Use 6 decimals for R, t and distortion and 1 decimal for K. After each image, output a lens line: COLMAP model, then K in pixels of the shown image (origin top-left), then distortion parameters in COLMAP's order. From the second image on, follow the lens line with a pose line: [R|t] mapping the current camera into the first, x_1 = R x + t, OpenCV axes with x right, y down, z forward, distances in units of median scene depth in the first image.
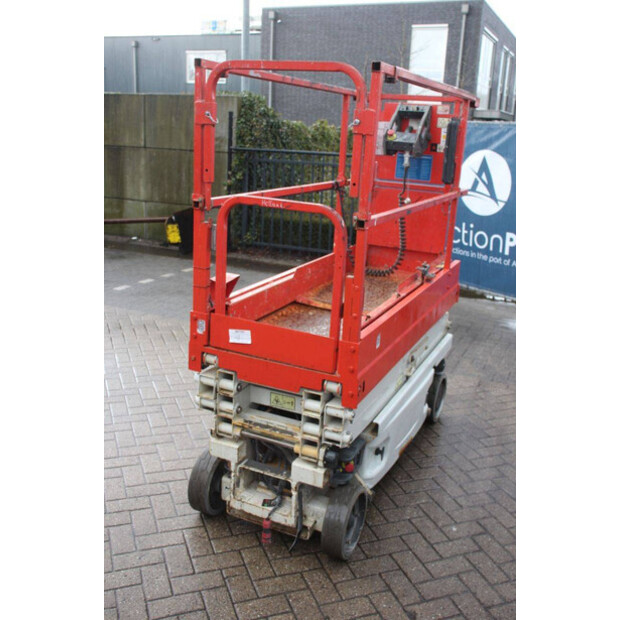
lens RADIAL K [[610.0, 0, 310.0], [0, 610.0, 332.0], [0, 0, 1]] dist [-0.053090, 0.001554]
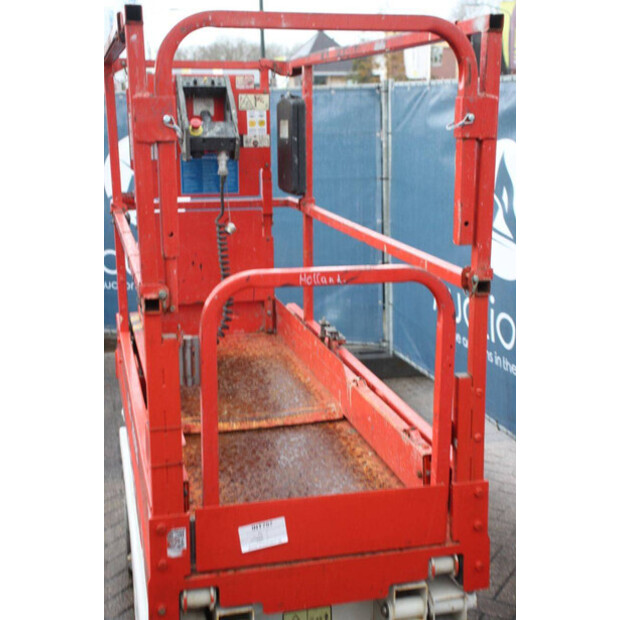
lens RADIAL K [[895.2, 0, 310.0], [0, 895.2, 310.0], [0, 0, 1]] dist [0.016802, 0.044625]
pose [[0.770329, -0.189883, 0.608719, -0.359868], [0.236561, 0.971610, 0.003717, -0.120860], [-0.592143, 0.141135, 0.793377, 0.238264]]
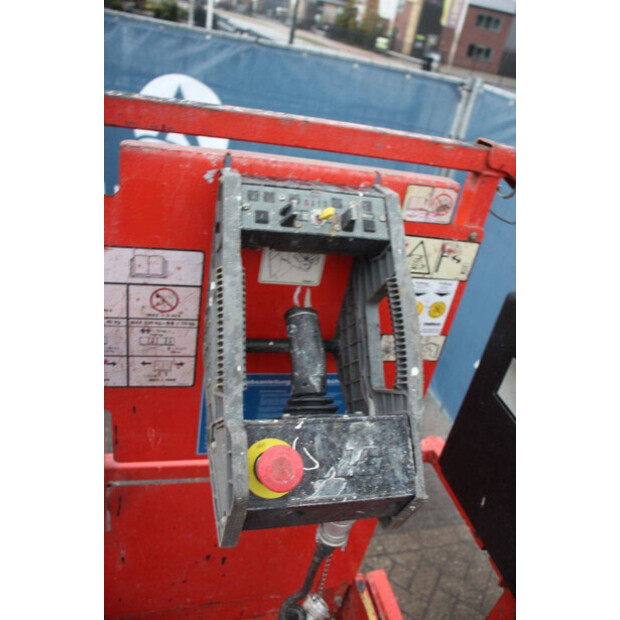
lens RADIAL K [[516.2, 0, 310.0], [0, 516.2, 310.0], [0, 0, 1]] dist [-0.166304, 0.151823]
pose [[0.764931, -0.243088, 0.596480, 0.075213], [0.057980, 0.948277, 0.312105, -0.397488], [-0.641497, -0.204155, 0.739461, 0.902864]]
